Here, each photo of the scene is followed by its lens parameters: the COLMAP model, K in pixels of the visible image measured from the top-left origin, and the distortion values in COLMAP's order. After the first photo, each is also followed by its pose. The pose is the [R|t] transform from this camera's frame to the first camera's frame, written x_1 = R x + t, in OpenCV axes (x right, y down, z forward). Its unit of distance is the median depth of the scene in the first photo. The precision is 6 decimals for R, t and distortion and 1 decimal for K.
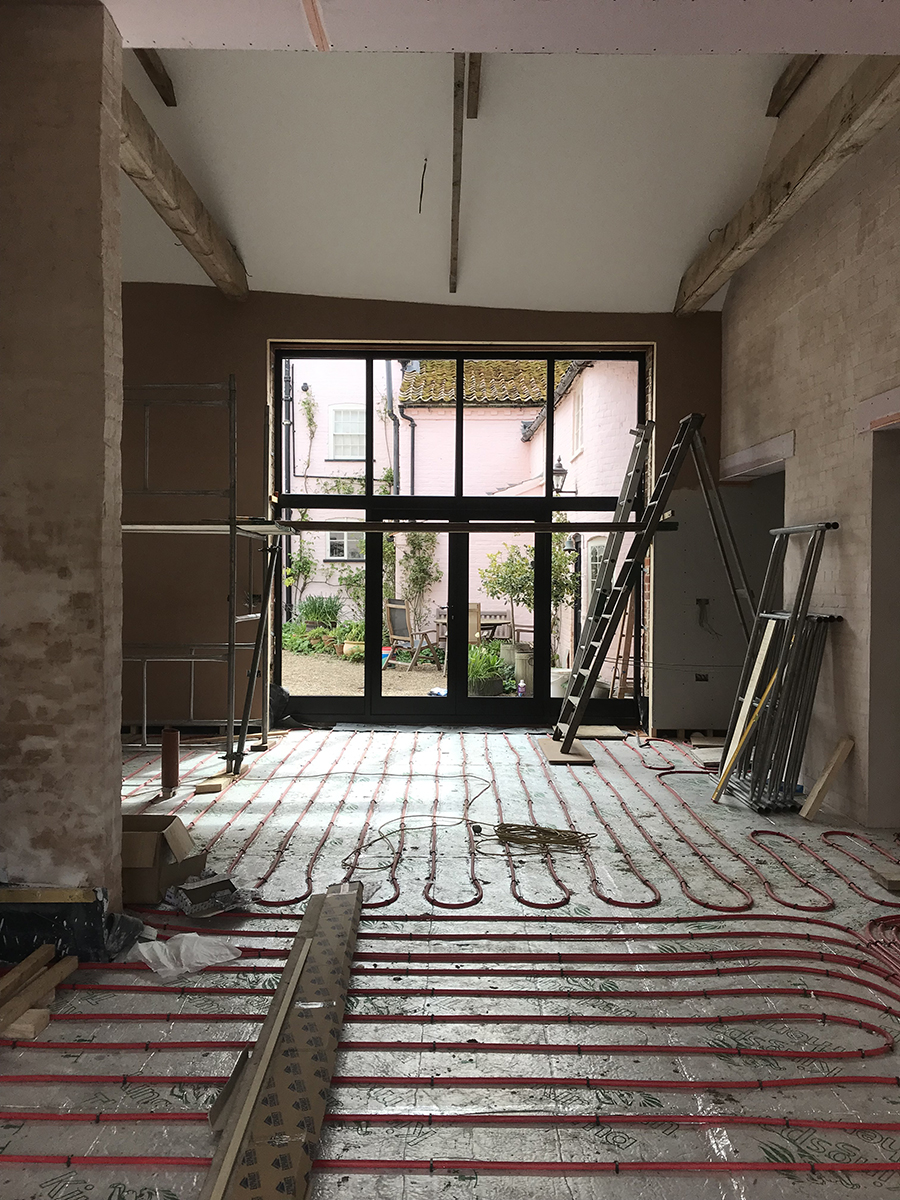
lens RADIAL K [[975.0, 0, 447.9], [0, 975.0, 596.9], [0, 0, 1]] dist [0.047609, -0.048682]
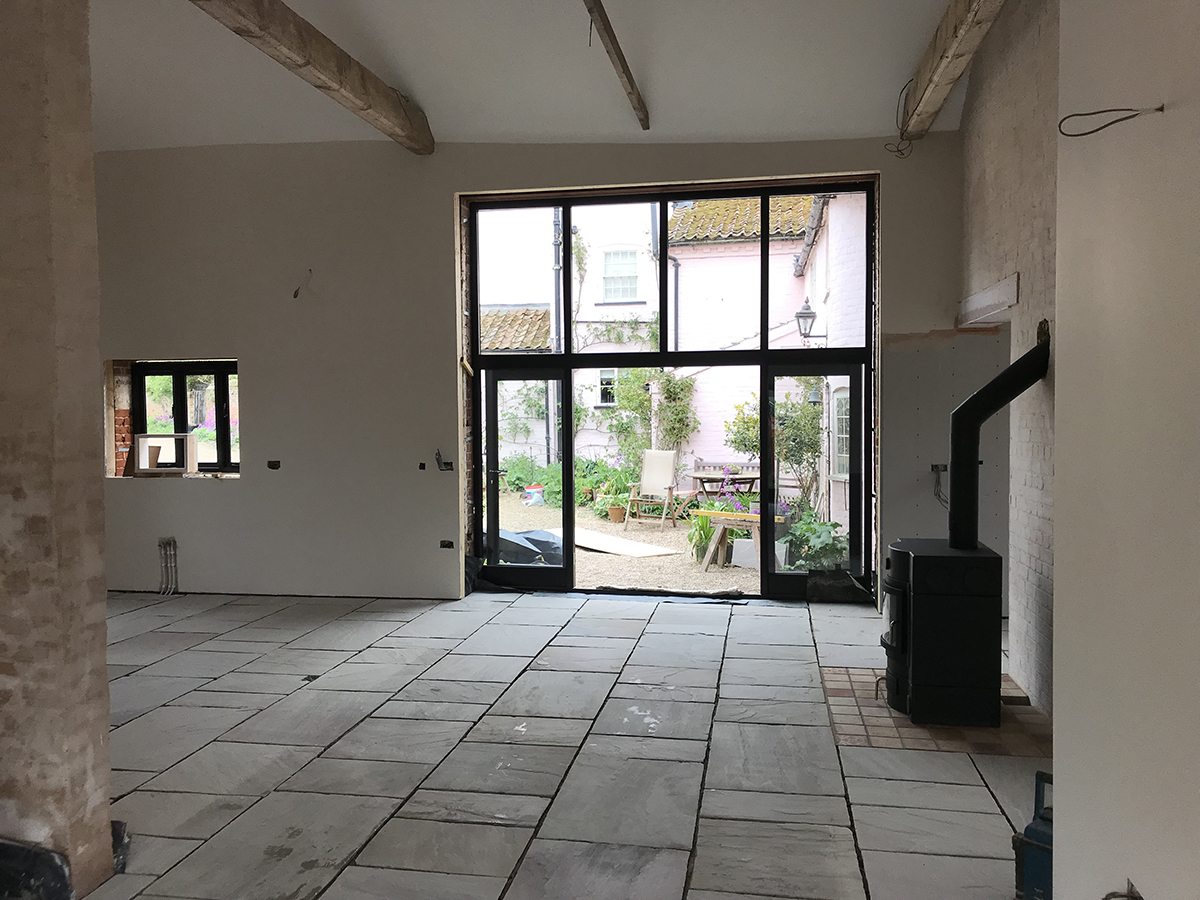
lens RADIAL K [[975.0, 0, 597.5], [0, 975.0, 446.3], [0, 0, 1]] dist [0.047609, -0.048682]
pose [[0.982770, -0.009609, -0.184584, 0.160758], [0.012877, 0.999781, 0.016512, -0.041737], [0.184385, -0.018605, 0.982678, 0.119344]]
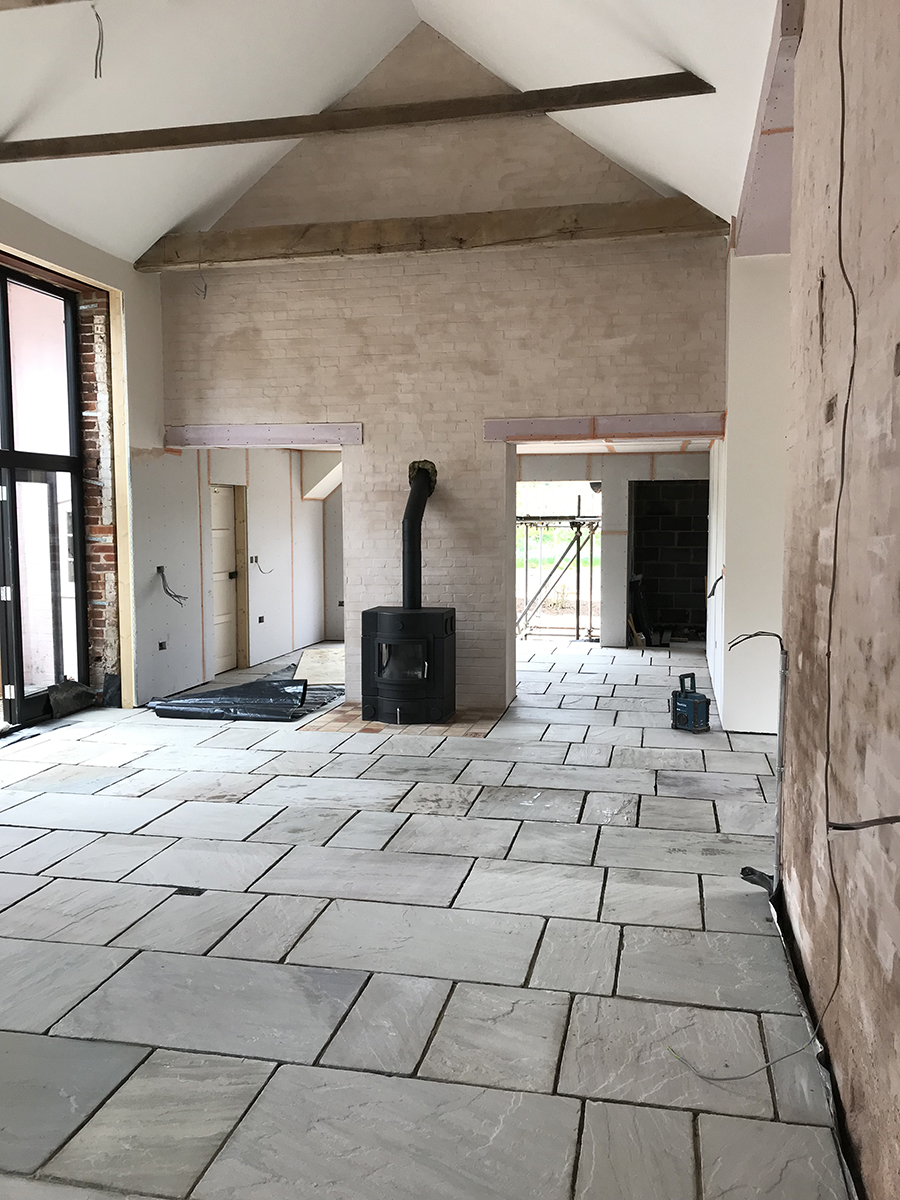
lens RADIAL K [[975.0, 0, 448.8], [0, 975.0, 594.3], [0, 0, 1]] dist [0.047609, -0.048682]
pose [[0.227186, -0.088497, 0.969822, -0.803176], [0.025639, 0.996061, 0.084885, -0.059823], [-0.973514, 0.005580, 0.228560, 0.626068]]
